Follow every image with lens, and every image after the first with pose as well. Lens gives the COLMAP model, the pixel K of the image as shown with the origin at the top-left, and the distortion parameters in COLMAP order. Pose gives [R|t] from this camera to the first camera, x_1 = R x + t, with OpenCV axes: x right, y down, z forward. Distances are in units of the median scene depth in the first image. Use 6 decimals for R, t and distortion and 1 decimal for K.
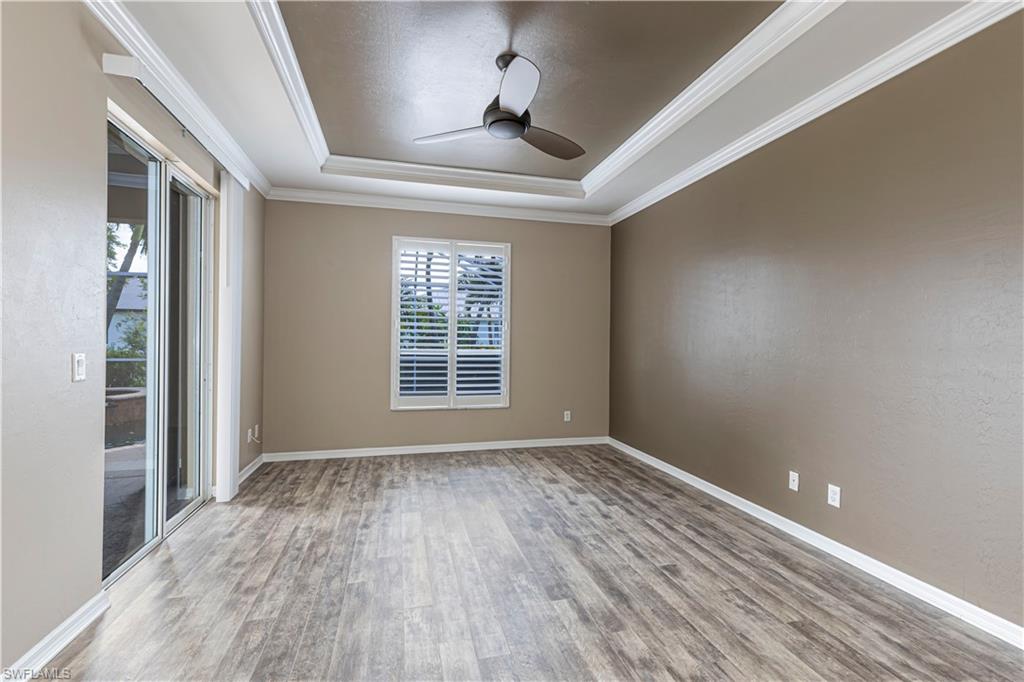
lens RADIAL K [[457.6, 0, 513.9], [0, 457.6, 339.5], [0, 0, 1]] dist [0.011854, -0.003046]
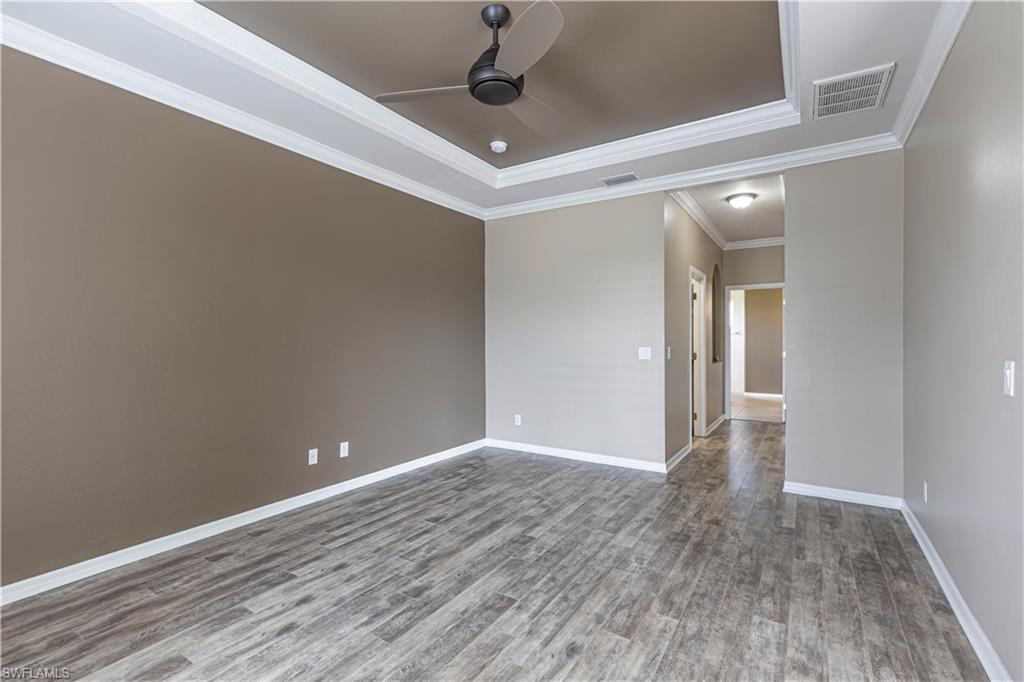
lens RADIAL K [[457.6, 0, 516.2], [0, 457.6, 342.3], [0, 0, 1]] dist [0.011854, -0.003046]
pose [[-0.682929, -0.010903, 0.730403, -0.675774], [-0.005543, 0.999937, 0.009744, -0.003620], [-0.730464, 0.002606, -0.682947, 1.570610]]
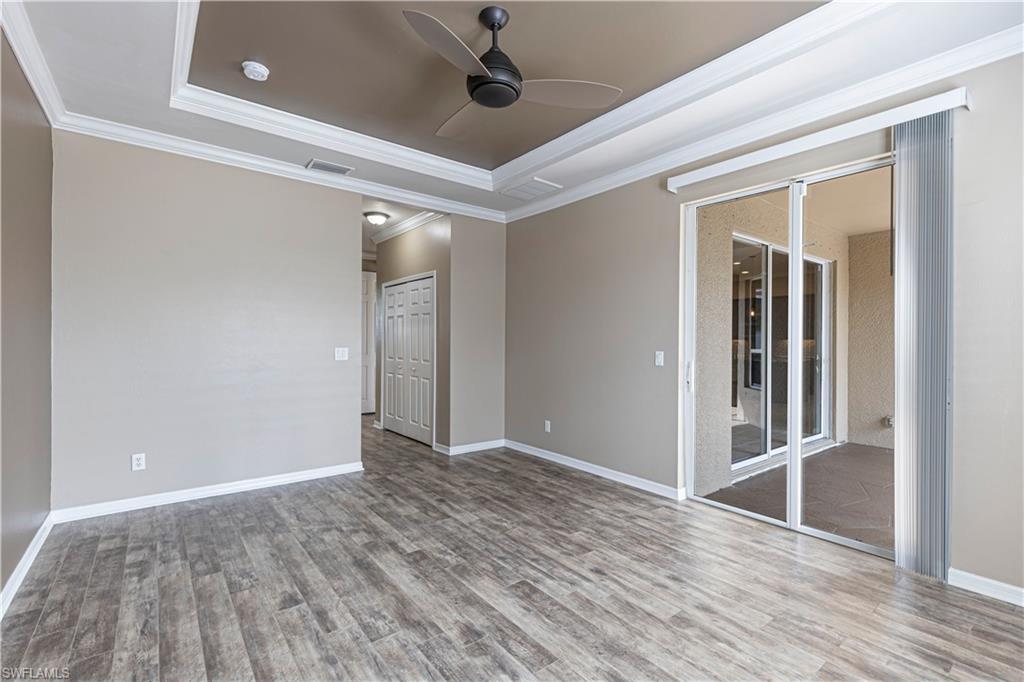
lens RADIAL K [[457.6, 0, 515.1], [0, 457.6, 342.4], [0, 0, 1]] dist [0.011854, -0.003046]
pose [[-0.914229, -0.013881, -0.404961, 0.289582], [-0.013383, 0.999902, -0.004060, 0.006635], [0.404978, 0.001707, -0.914325, 1.815793]]
